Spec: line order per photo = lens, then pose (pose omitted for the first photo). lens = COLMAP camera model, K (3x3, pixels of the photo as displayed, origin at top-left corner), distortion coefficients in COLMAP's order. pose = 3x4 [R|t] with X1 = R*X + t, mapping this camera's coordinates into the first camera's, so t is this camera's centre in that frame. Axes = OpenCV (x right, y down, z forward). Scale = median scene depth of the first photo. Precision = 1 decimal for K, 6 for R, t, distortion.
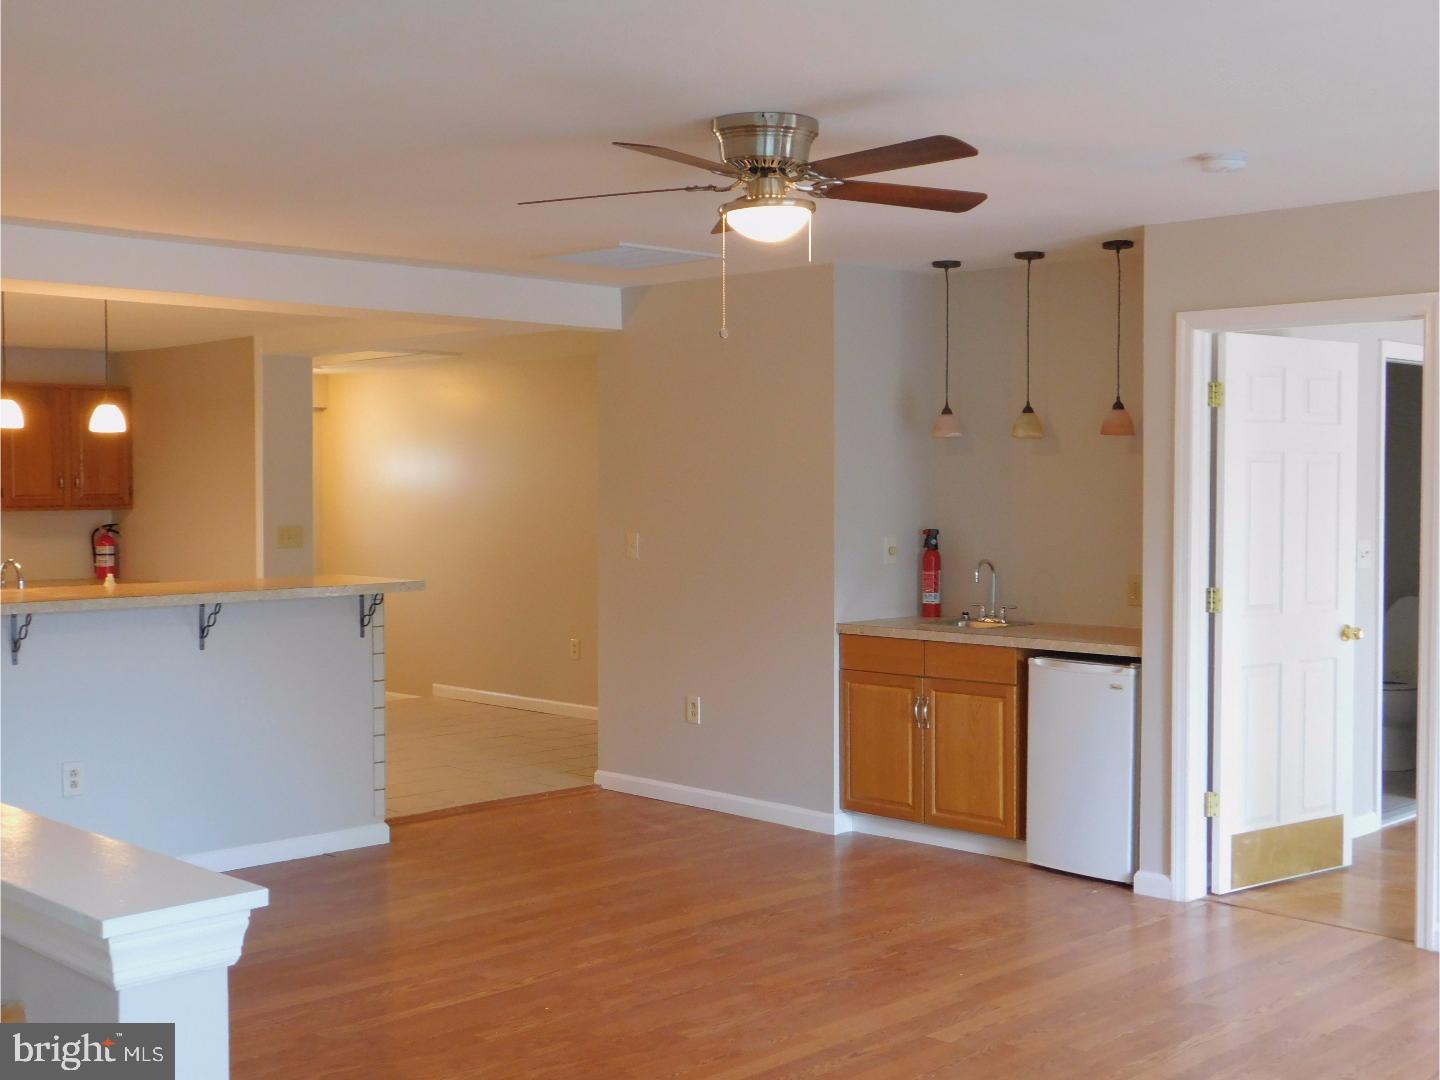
lens RADIAL K [[1689.6, 0, 720.0], [0, 1689.6, 540.0], [0, 0, 1]] dist [0.003769, 0.008965]
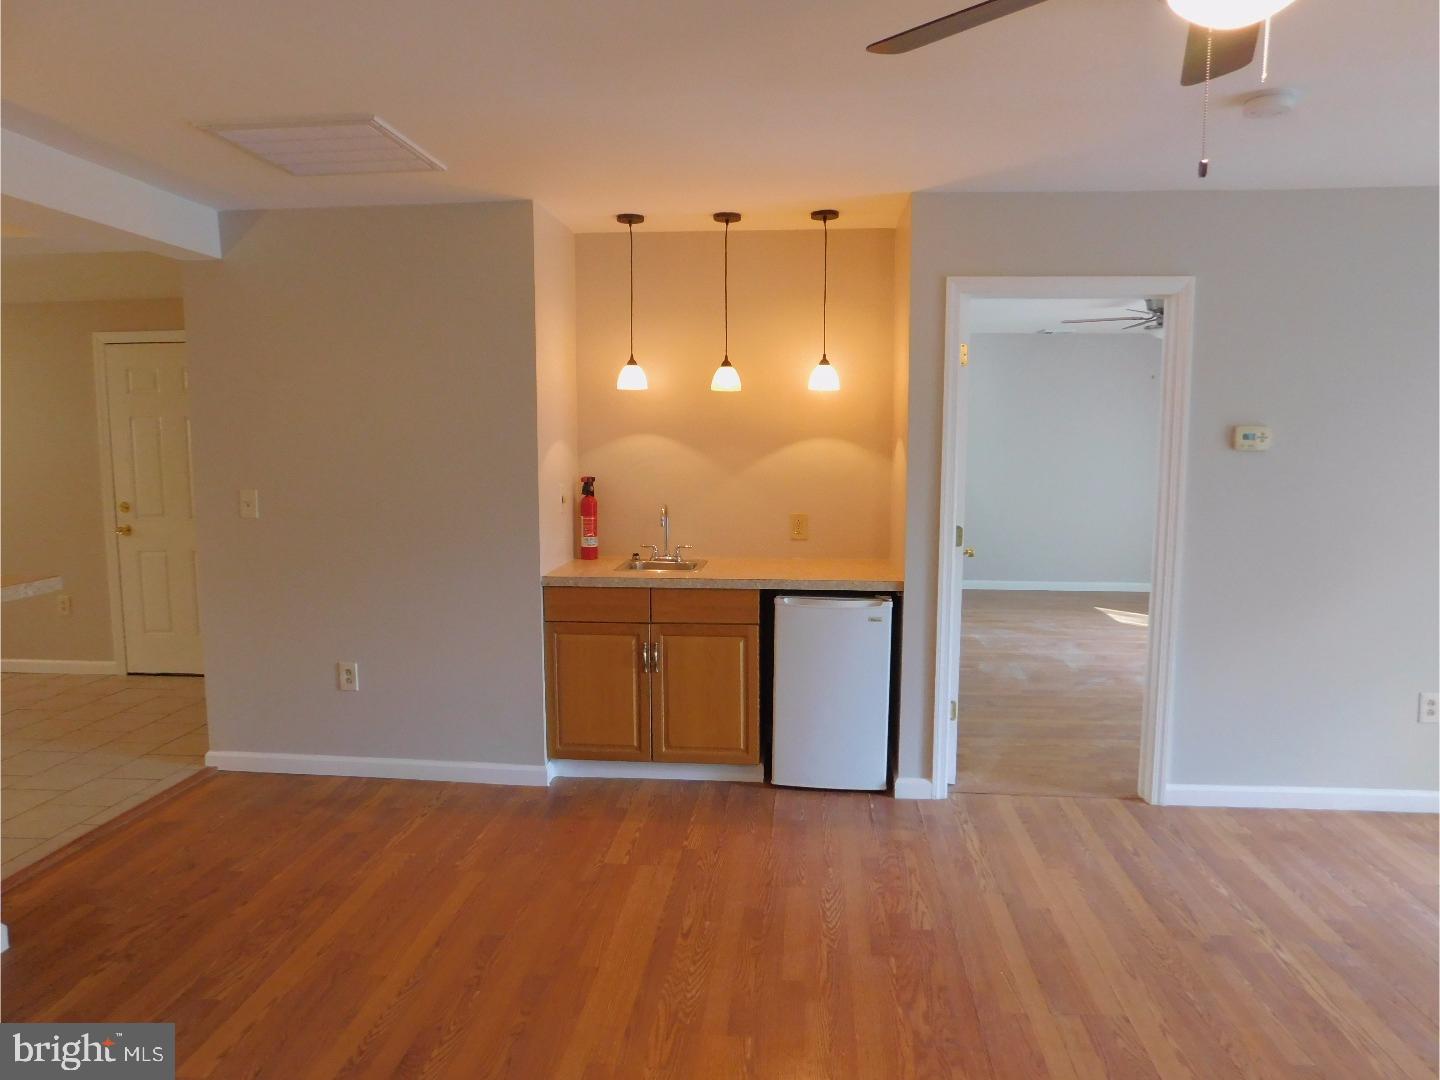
lens RADIAL K [[955.7, 0, 720.0], [0, 955.7, 540.0], [0, 0, 1]] dist [-0.061296, 0.047443]
pose [[0.771438, -0.070451, 0.632392, -0.209319], [0.022008, 0.996211, 0.084135, -0.016825], [-0.635924, -0.050987, 0.770066, 0.533135]]
